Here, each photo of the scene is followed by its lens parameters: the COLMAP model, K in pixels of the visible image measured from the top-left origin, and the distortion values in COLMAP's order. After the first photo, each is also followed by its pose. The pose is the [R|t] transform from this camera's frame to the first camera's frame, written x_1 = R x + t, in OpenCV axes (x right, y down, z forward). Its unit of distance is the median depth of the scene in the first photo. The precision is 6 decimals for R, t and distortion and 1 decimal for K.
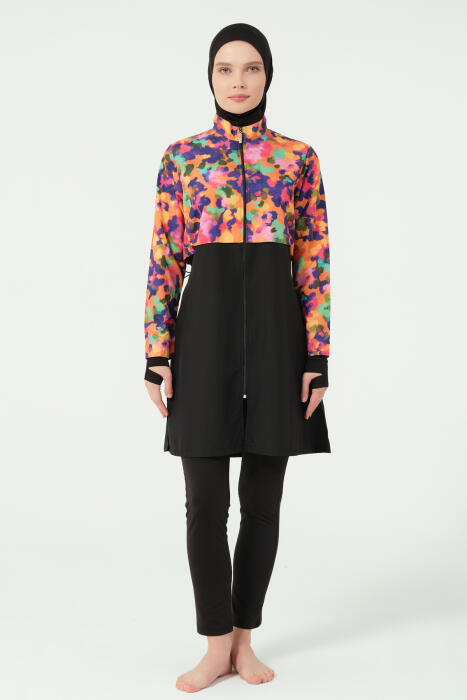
lens RADIAL K [[1843.9, 0, 235.8], [0, 1843.9, 346.9], [0, 0, 1]] dist [0.499319, 0.000000]
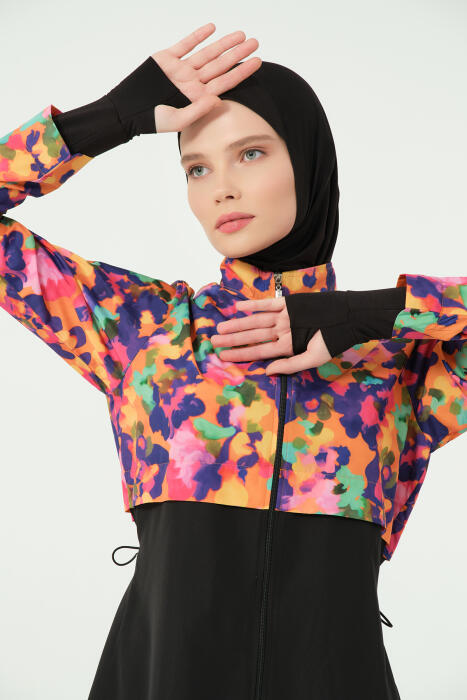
lens RADIAL K [[4962.8, 0, 233.1], [0, 4962.8, 349.8], [0, 0, 1]] dist [-1.383731, 0.000000]
pose [[0.994042, 0.108450, -0.010955, 0.004448], [-0.108996, 0.989990, -0.089660, 0.013523], [0.001122, 0.090319, 0.995912, -0.193475]]
